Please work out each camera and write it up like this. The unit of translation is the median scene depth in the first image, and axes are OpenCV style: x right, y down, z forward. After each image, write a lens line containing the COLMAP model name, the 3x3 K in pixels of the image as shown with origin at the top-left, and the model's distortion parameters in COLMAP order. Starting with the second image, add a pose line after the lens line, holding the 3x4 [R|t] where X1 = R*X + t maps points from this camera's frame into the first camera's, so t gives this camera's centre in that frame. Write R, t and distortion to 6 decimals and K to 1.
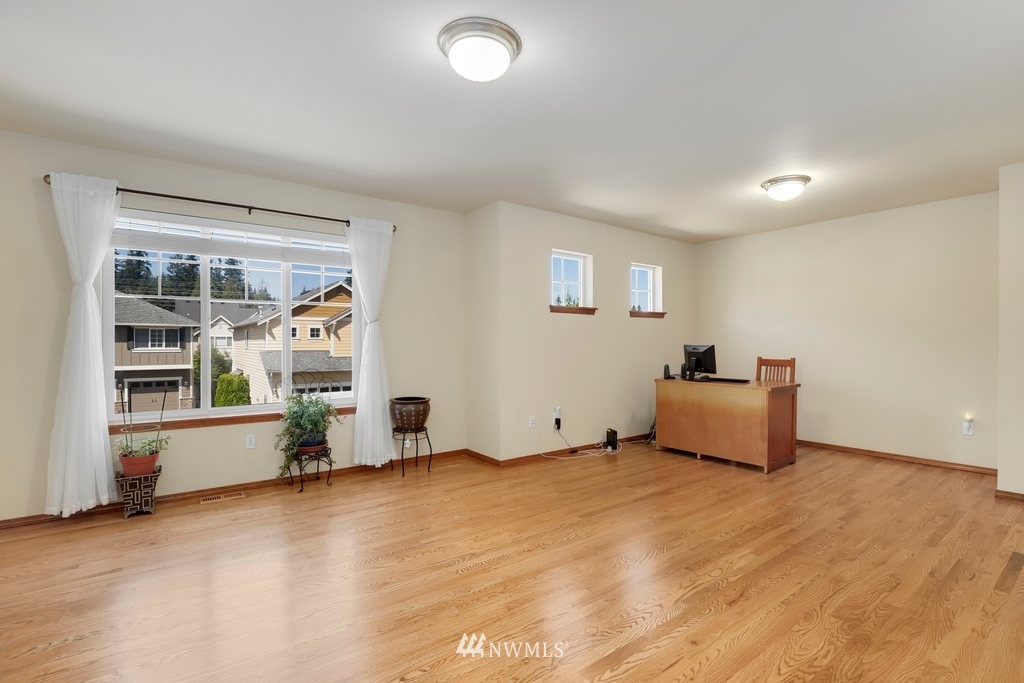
lens RADIAL K [[457.5, 0, 514.3], [0, 457.5, 342.5], [0, 0, 1]] dist [-0.016858, 0.002039]
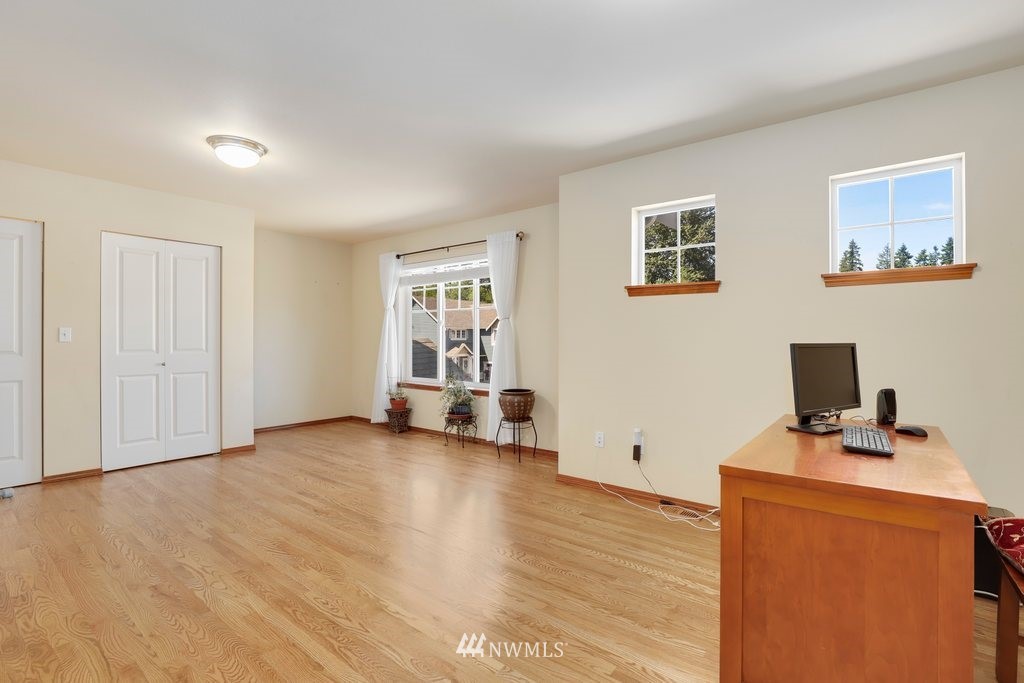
lens RADIAL K [[457.5, 0, 533.6], [0, 457.5, 341.0], [0, 0, 1]] dist [-0.016858, 0.002039]
pose [[0.303046, 0.002547, -0.952973, 0.900557], [-0.001830, 0.999996, 0.002091, 0.006388], [0.952974, 0.001110, 0.303049, 0.795313]]
